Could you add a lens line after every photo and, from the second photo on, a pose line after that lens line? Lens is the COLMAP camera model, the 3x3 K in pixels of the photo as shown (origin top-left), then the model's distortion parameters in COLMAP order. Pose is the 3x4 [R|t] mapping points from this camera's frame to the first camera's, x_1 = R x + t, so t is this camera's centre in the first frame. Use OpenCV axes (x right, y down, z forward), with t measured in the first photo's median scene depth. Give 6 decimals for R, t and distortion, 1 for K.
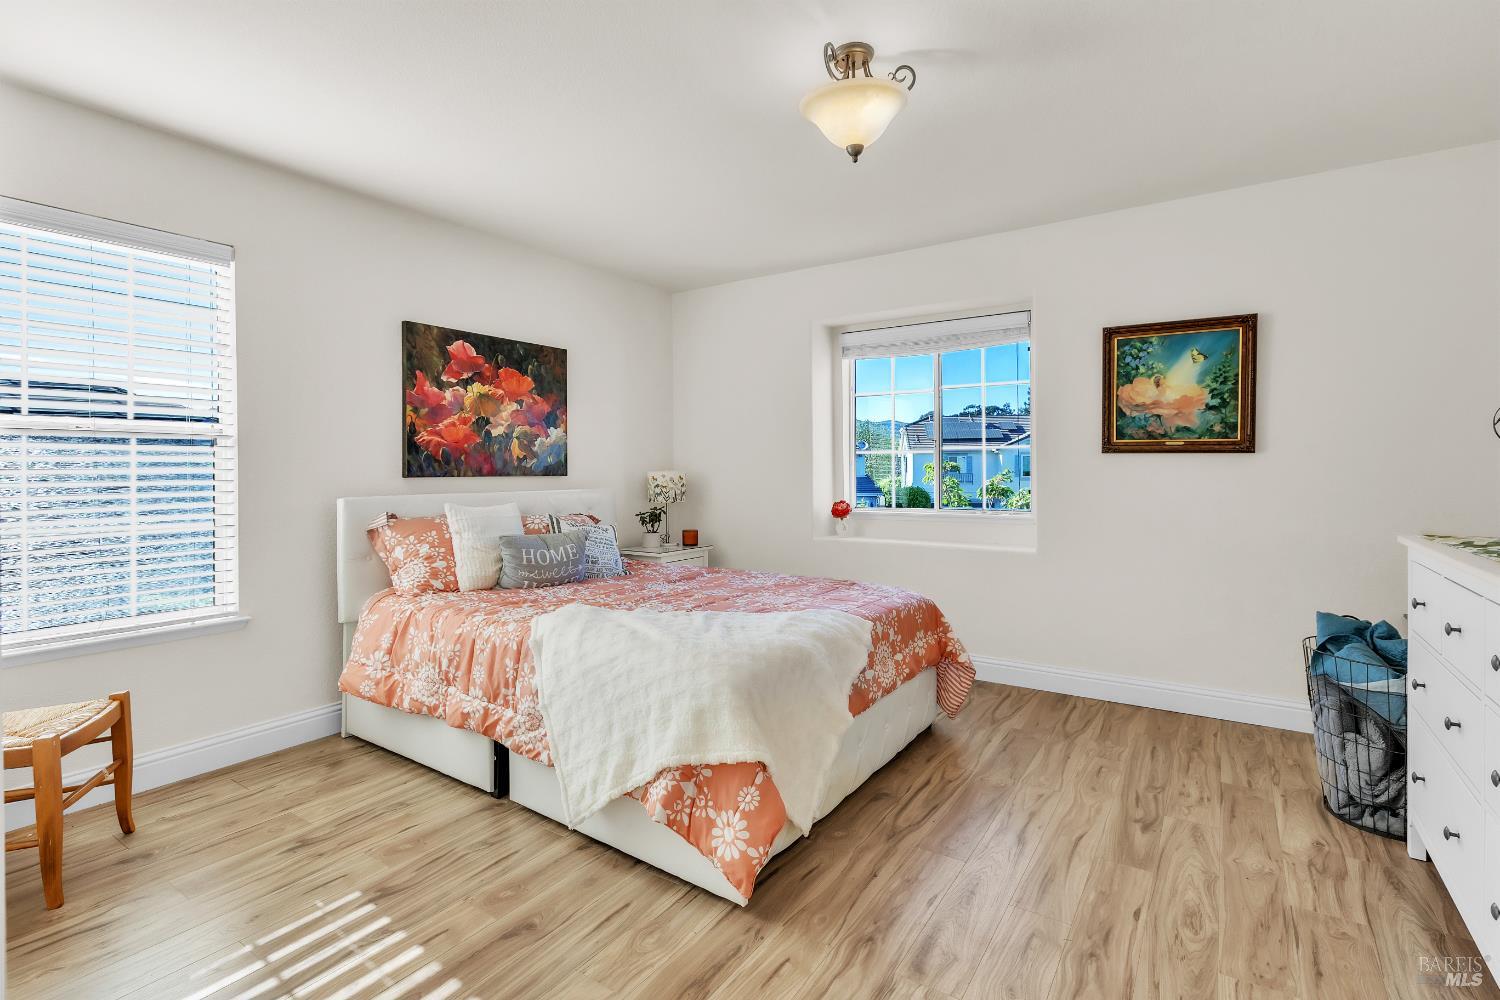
lens RADIAL K [[684.7, 0, 751.1], [0, 684.7, 490.6], [0, 0, 1]] dist [-0.001935, 0.001032]
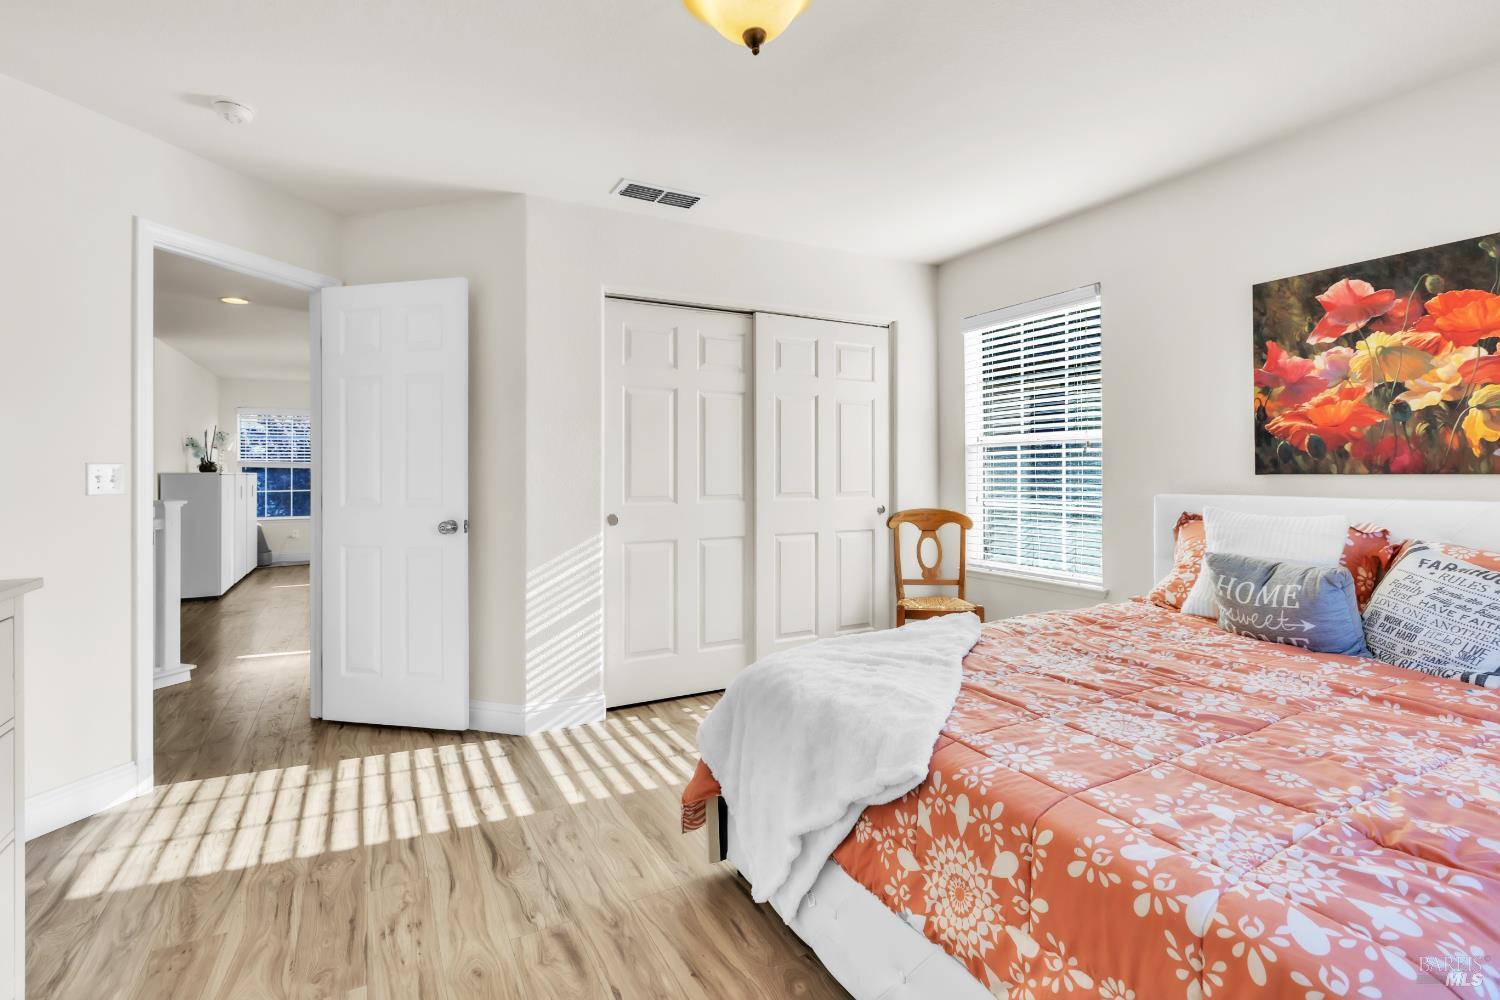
lens RADIAL K [[684.7, 0, 748.6], [0, 684.7, 469.7], [0, 0, 1]] dist [-0.001935, 0.001032]
pose [[-0.442552, 0.007629, -0.896710, 0.484290], [-0.014757, 0.999766, 0.015789, -0.027283], [0.896621, 0.020220, -0.442336, 0.778241]]
